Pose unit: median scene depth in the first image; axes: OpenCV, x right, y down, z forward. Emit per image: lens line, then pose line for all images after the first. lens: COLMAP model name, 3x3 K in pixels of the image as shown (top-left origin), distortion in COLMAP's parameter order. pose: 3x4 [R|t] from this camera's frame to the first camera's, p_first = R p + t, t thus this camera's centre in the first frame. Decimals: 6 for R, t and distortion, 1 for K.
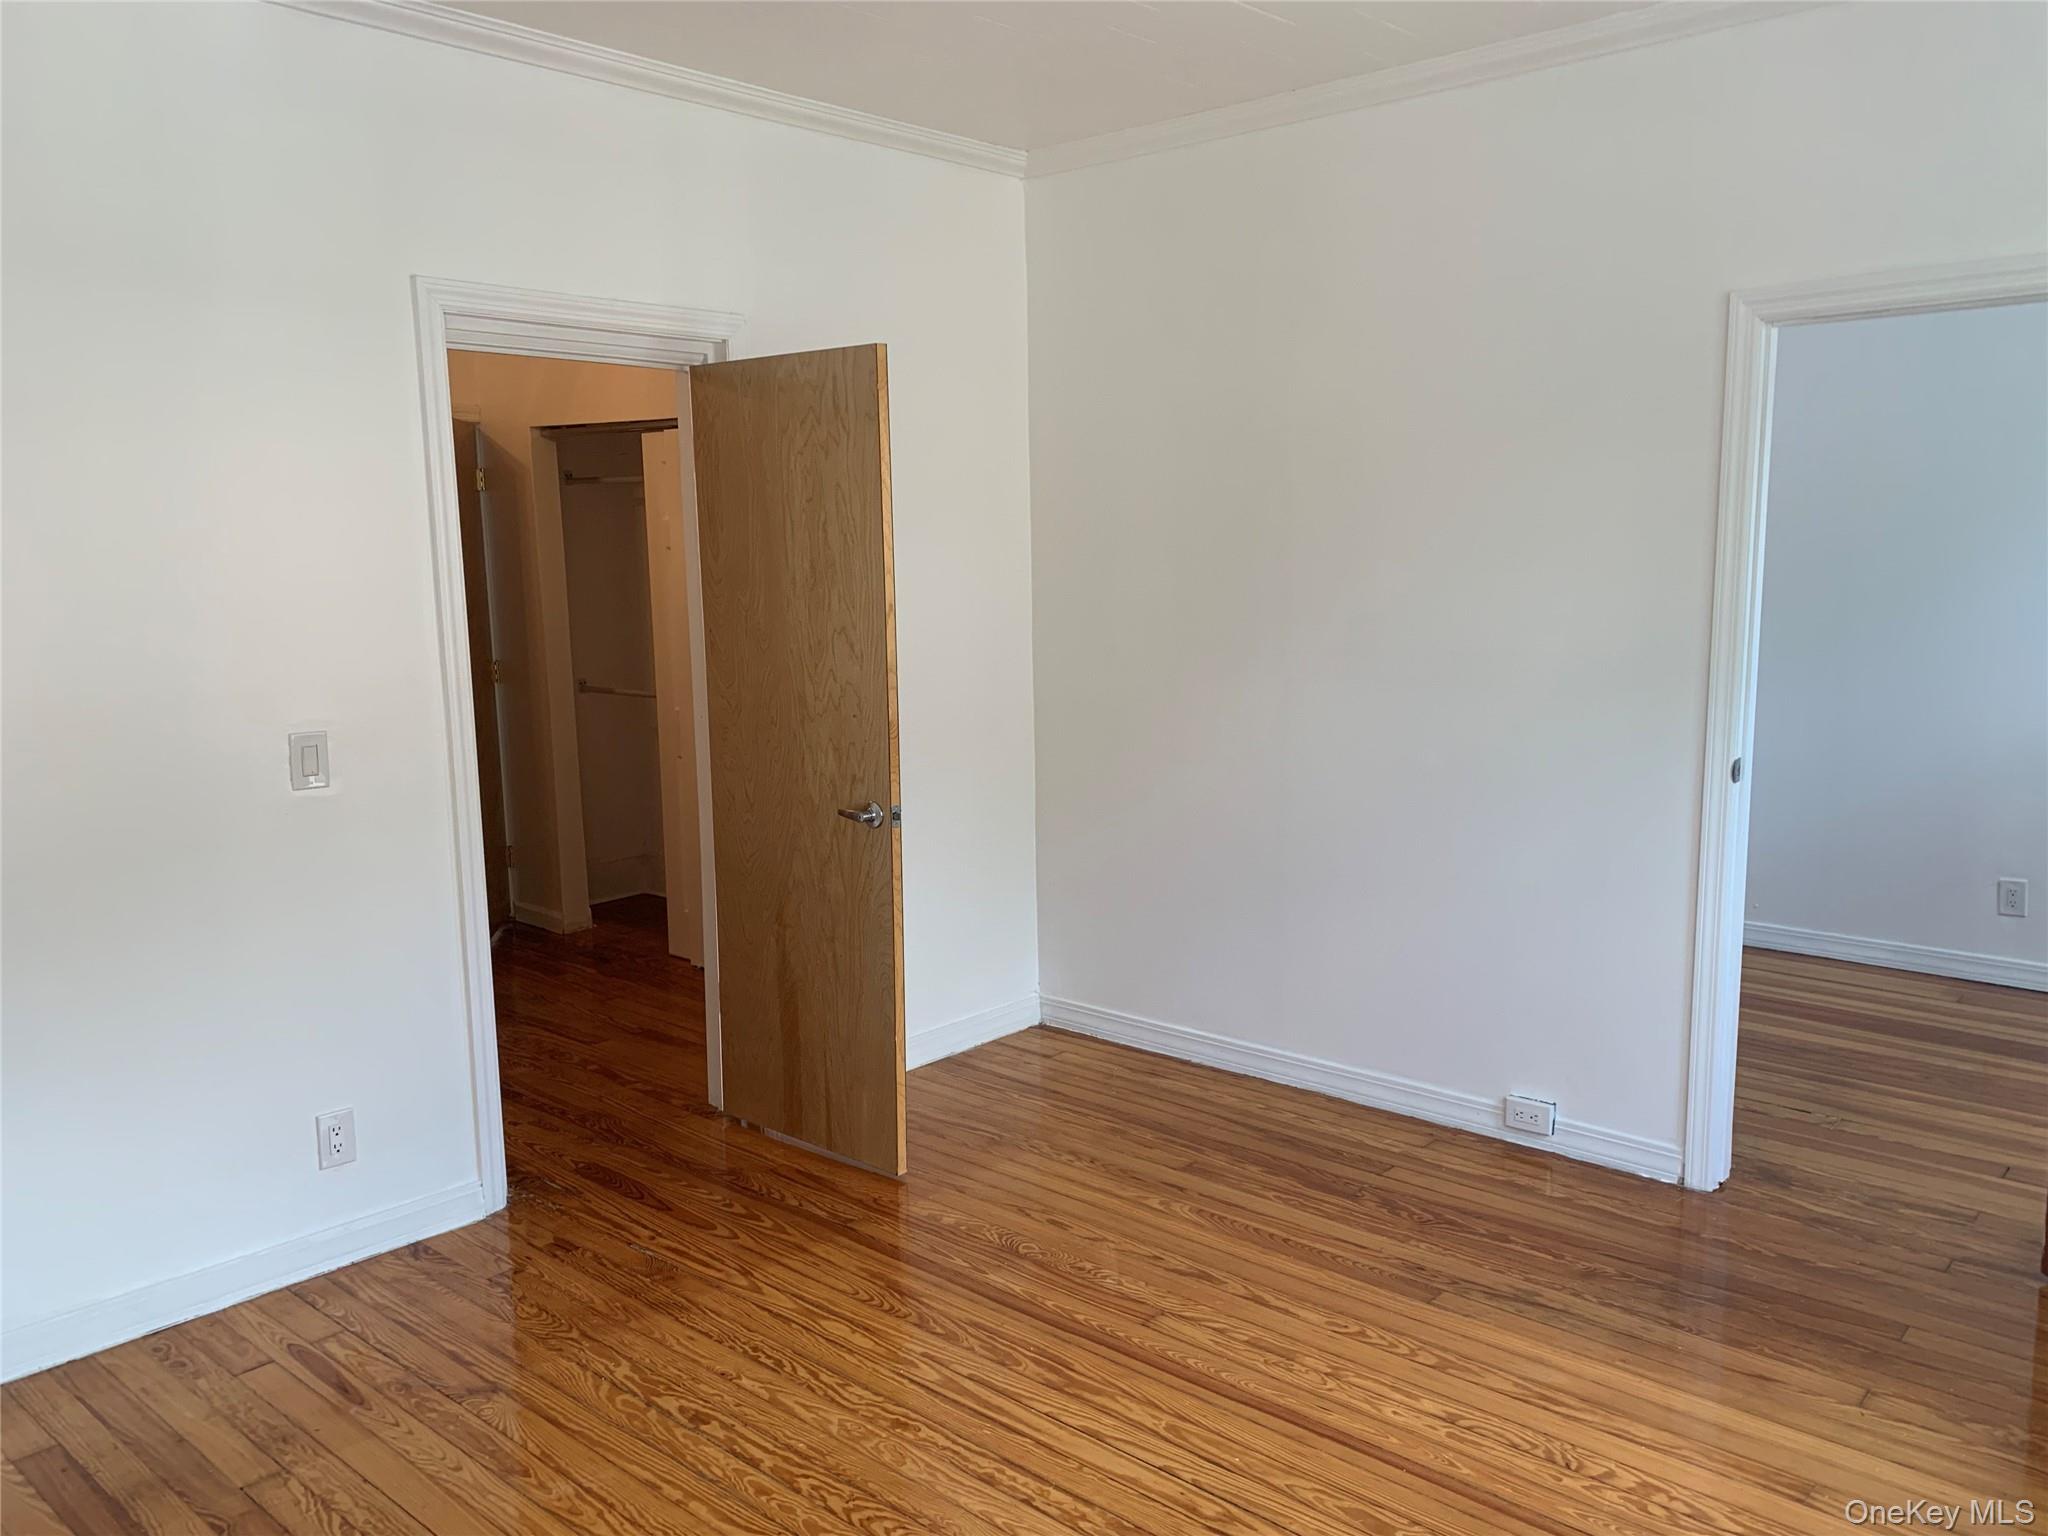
lens RADIAL K [[1571.4, 0, 1024.3], [0, 1571.4, 776.2], [0, 0, 1]] dist [0.041613, -0.038399]
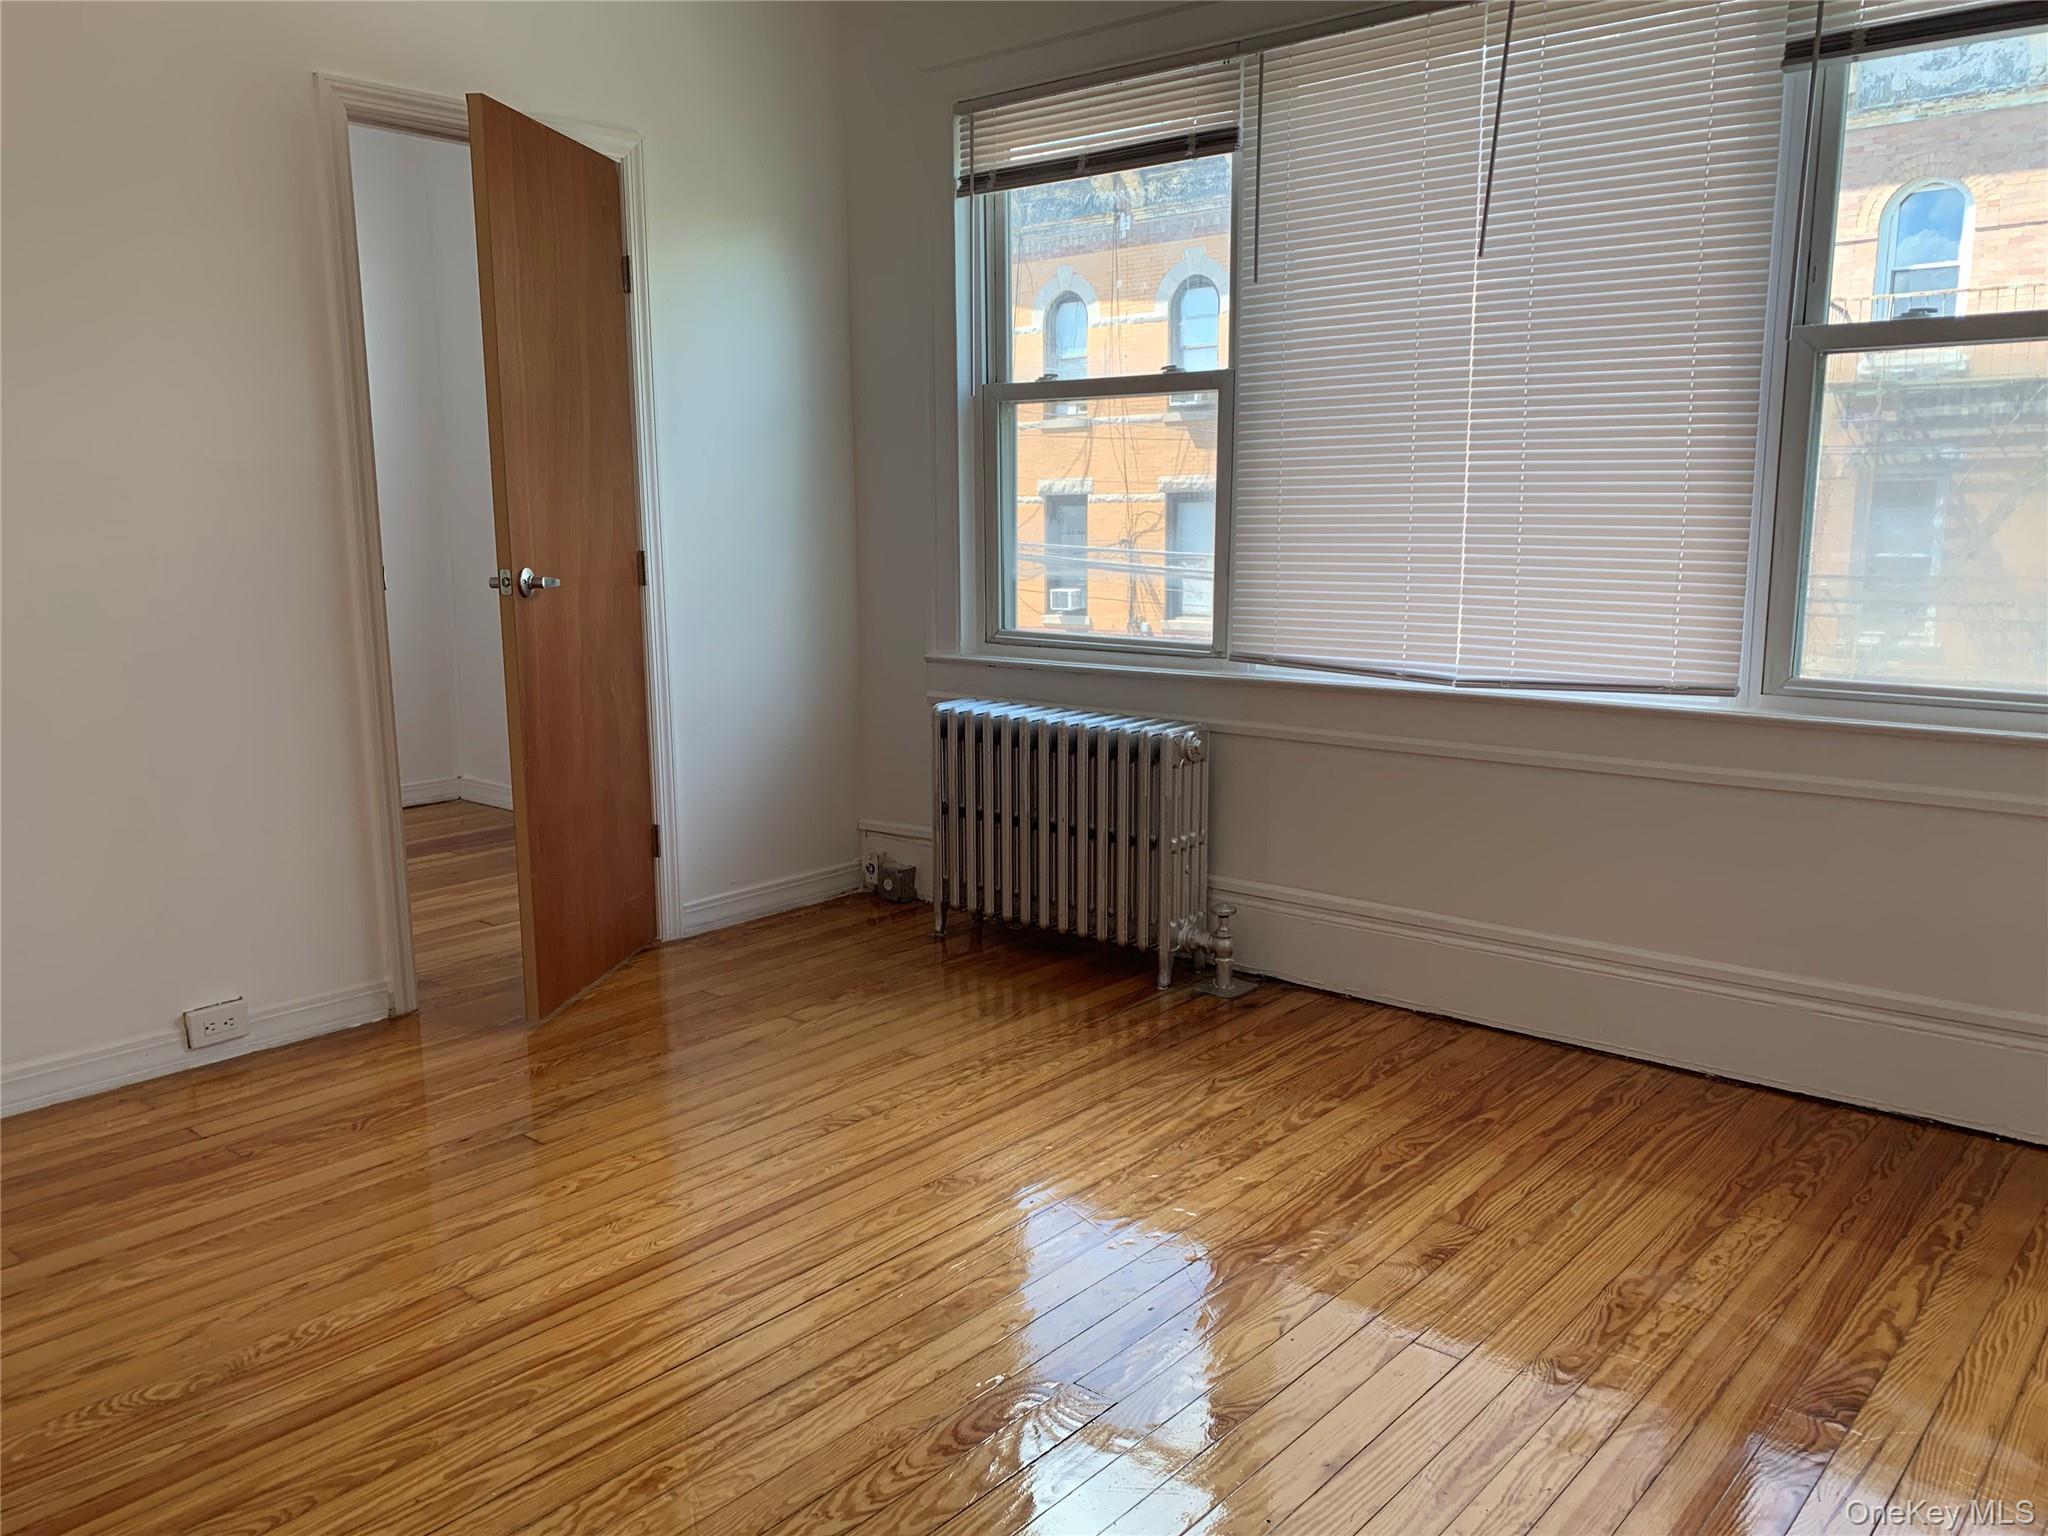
lens RADIAL K [[1571.4, 0, 1024.6], [0, 1571.4, 770.7], [0, 0, 1]] dist [0.041613, -0.038399]
pose [[-0.006816, -0.155909, 0.987748, -0.557598], [0.156188, 0.975482, 0.155050, 0.023587], [-0.987704, 0.155331, 0.017702, 0.617034]]
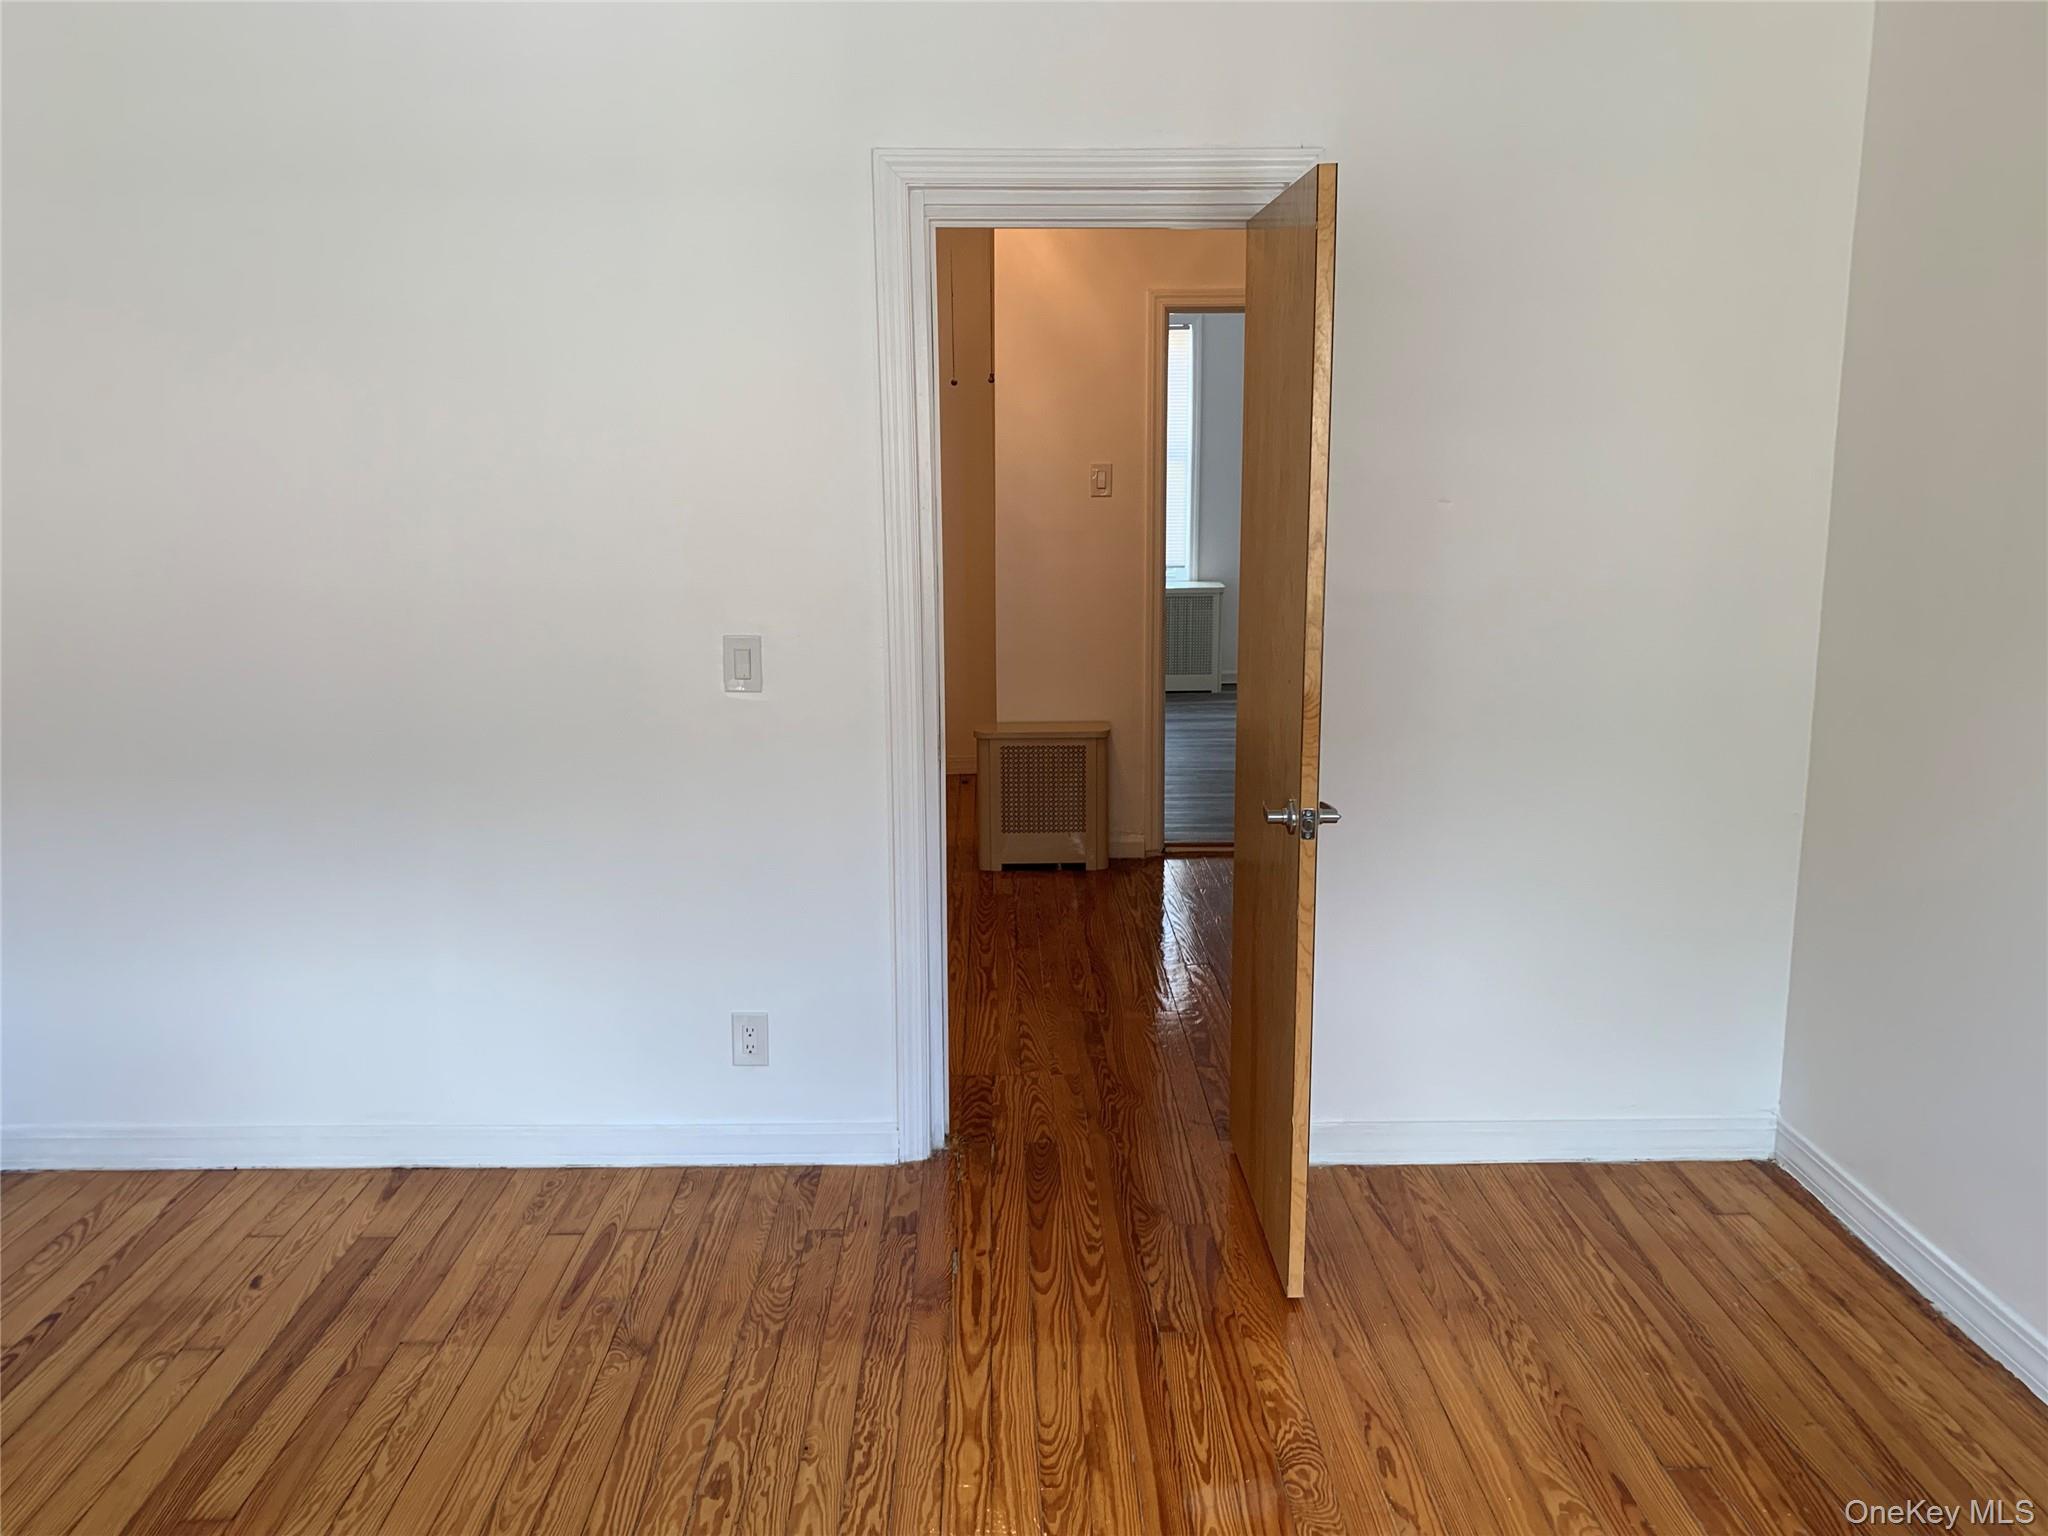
lens RADIAL K [[1571.4, 0, 1024.7], [0, 1571.4, 750.3], [0, 0, 1]] dist [0.041613, -0.038399]
pose [[0.684552, 0.148317, -0.713716, 0.362689], [-0.113714, 0.988824, 0.096420, -0.067771], [0.720040, 0.015155, 0.693767, 0.418493]]
